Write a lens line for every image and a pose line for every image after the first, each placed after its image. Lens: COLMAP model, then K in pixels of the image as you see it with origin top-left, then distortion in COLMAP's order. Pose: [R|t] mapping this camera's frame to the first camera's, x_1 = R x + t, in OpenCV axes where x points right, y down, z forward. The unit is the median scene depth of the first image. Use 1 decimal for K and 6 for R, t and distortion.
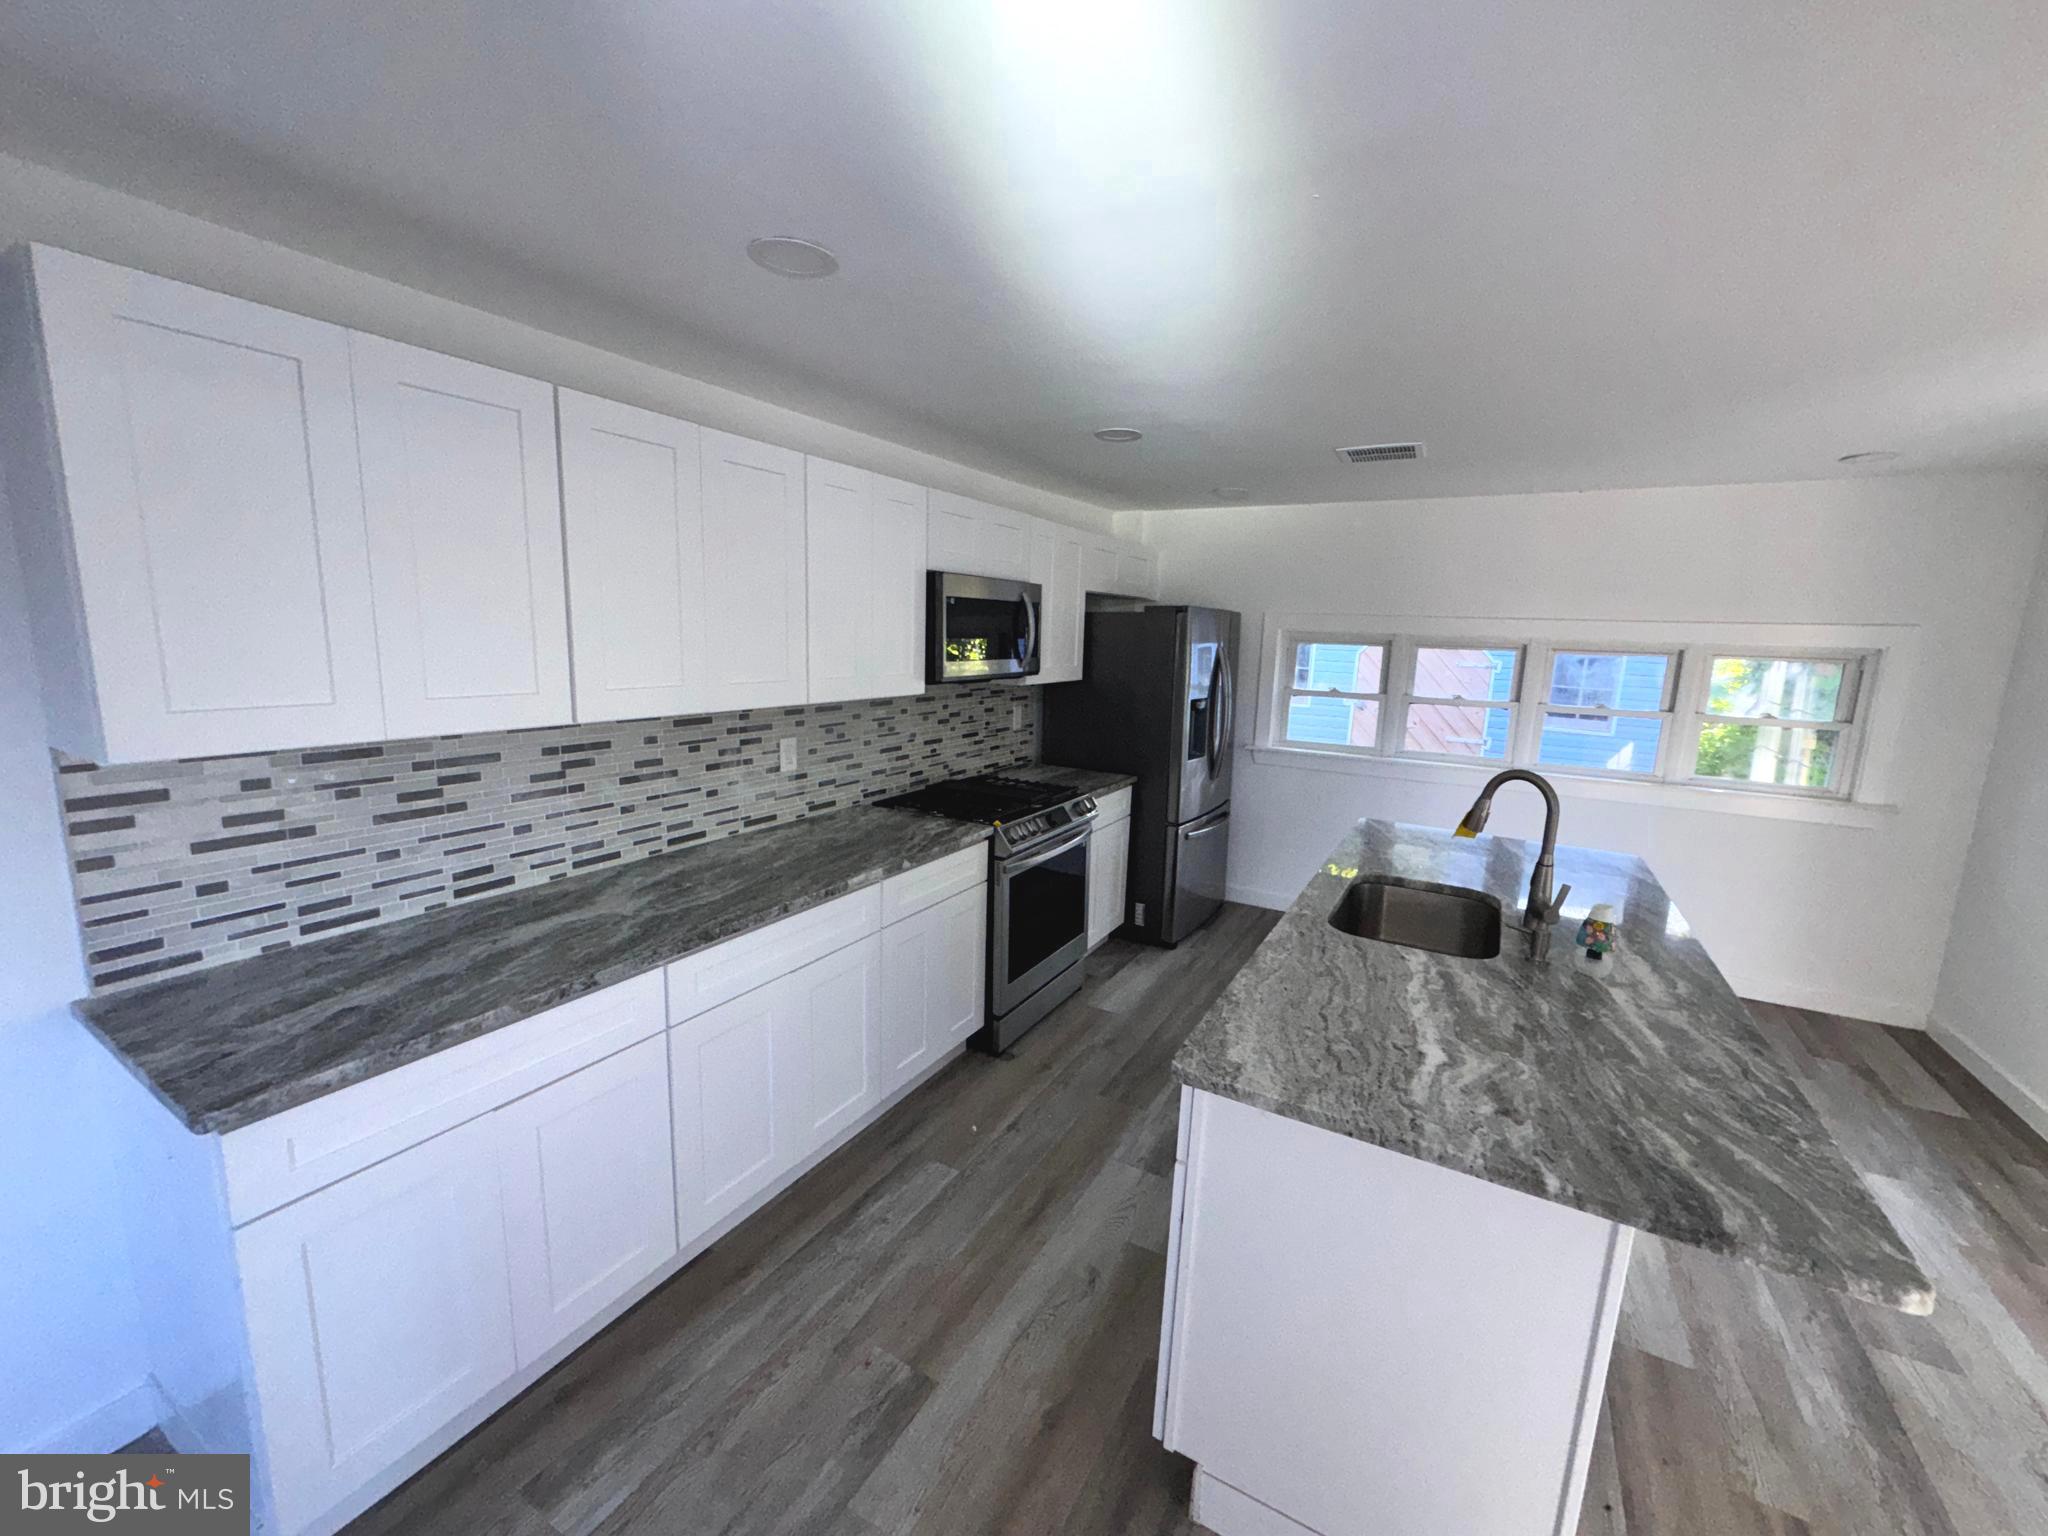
lens RADIAL K [[817.9, 0, 1018.0], [0, 817.9, 770.3], [0, 0, 1]] dist [-0.003378, -0.000168]
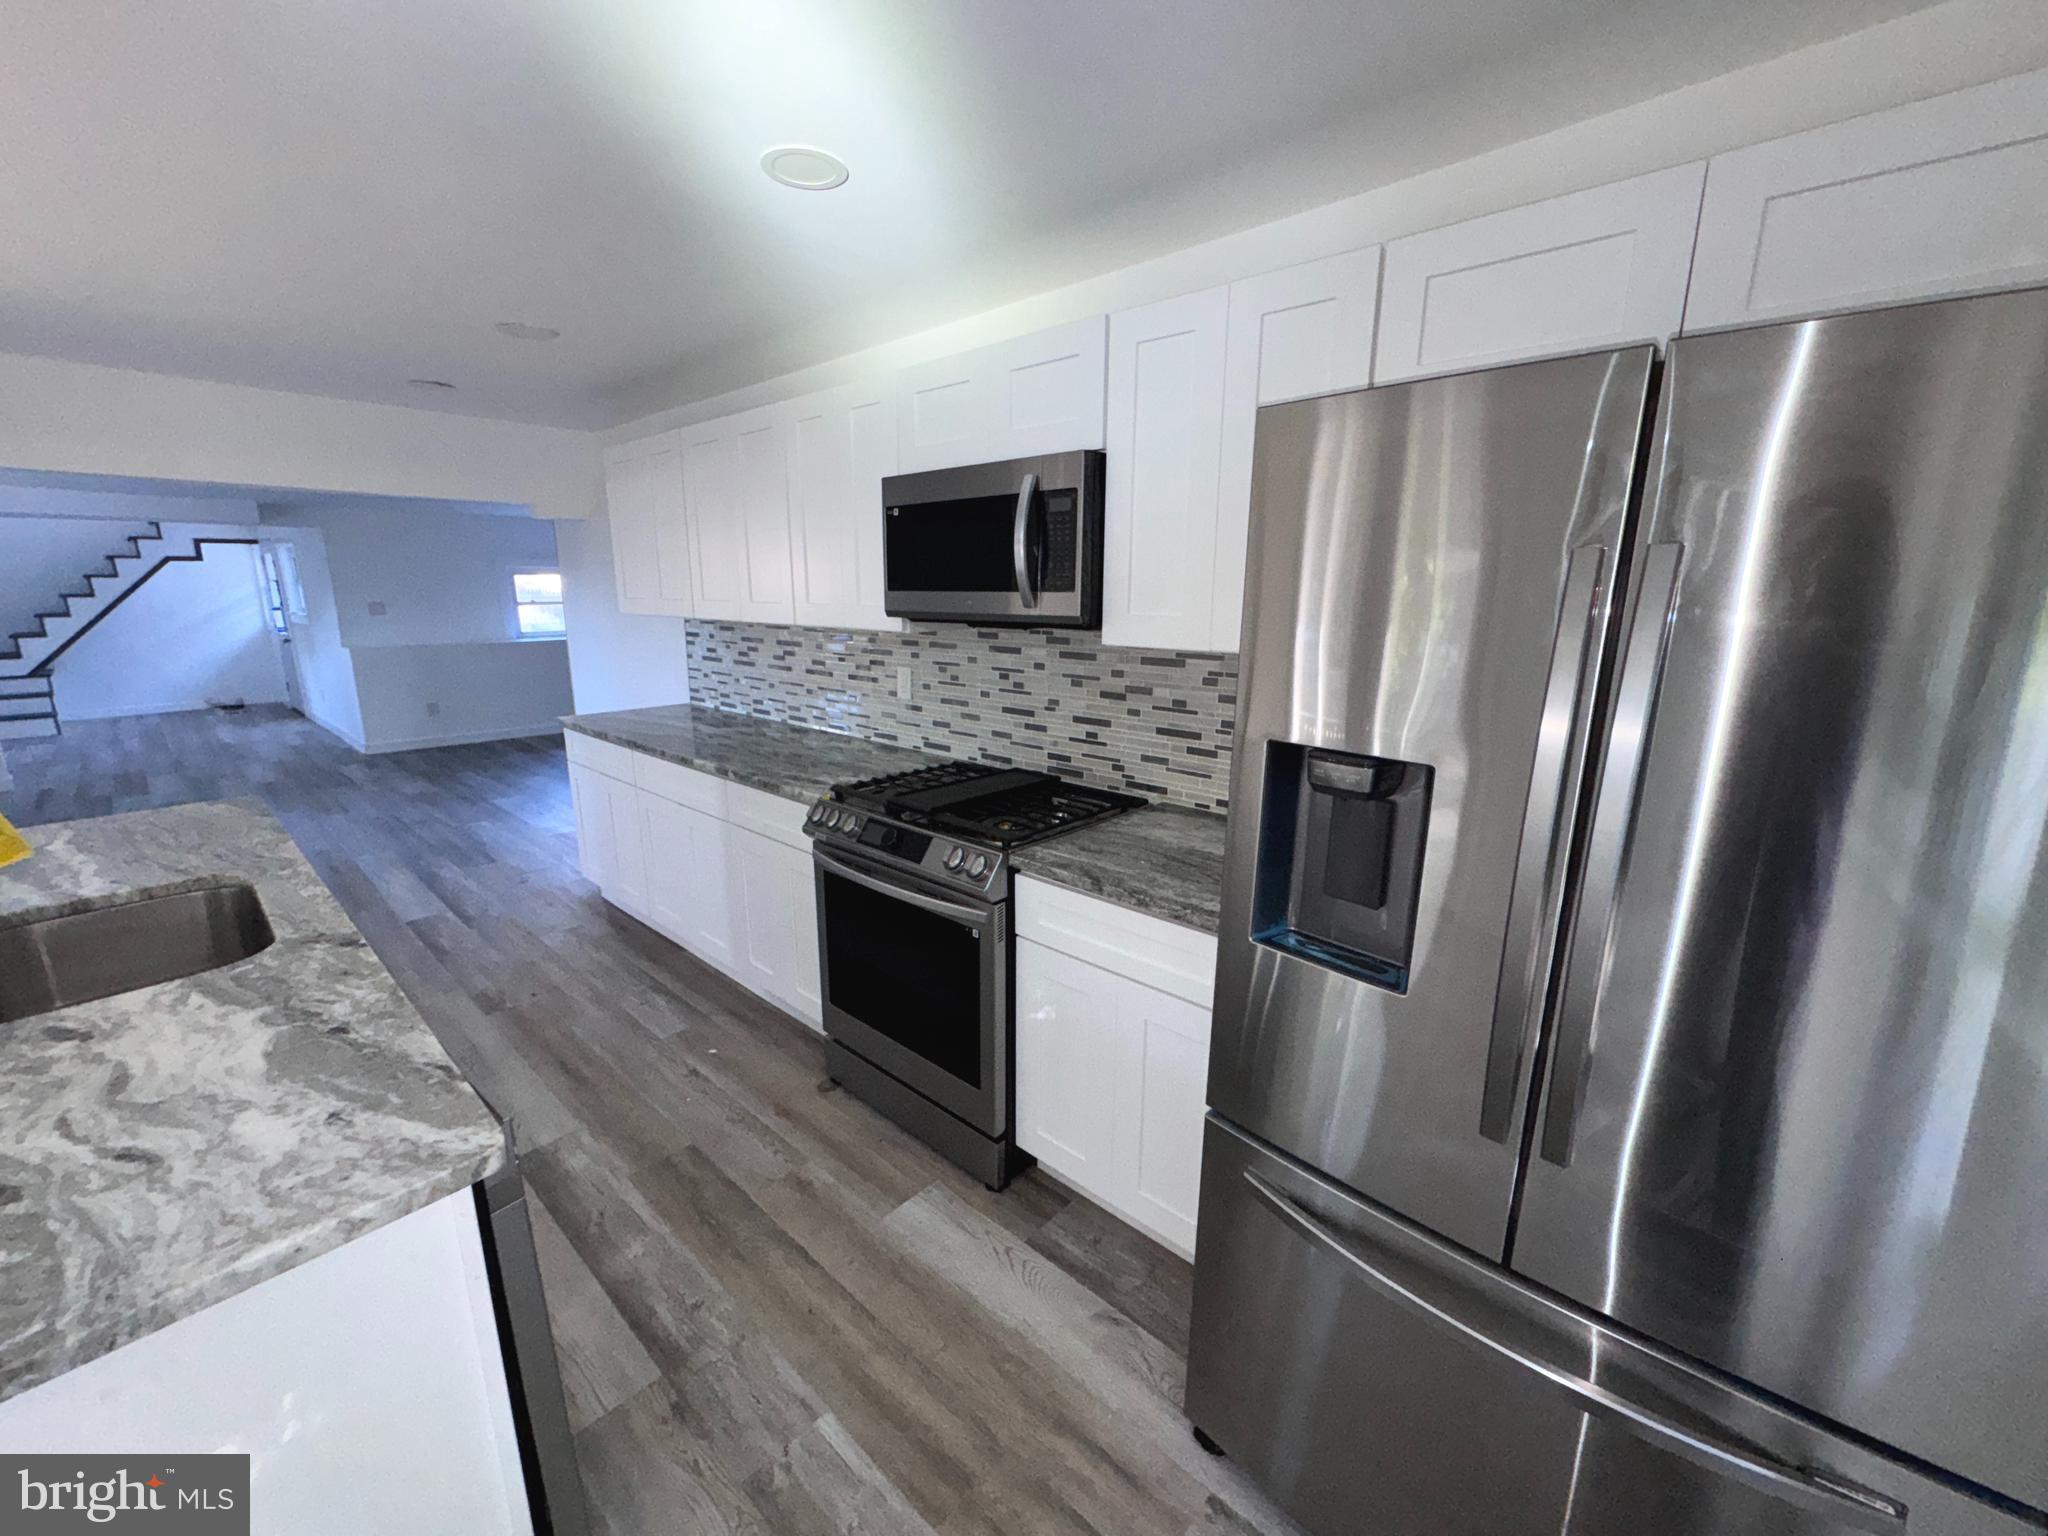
lens RADIAL K [[817.9, 0, 1020.9], [0, 817.9, 767.0], [0, 0, 1]] dist [-0.003378, -0.000168]
pose [[-0.212505, 0.183694, -0.959739, 0.654771], [-0.175467, 0.959033, 0.222411, -0.161666], [0.961277, 0.215666, -0.171567, 1.245505]]
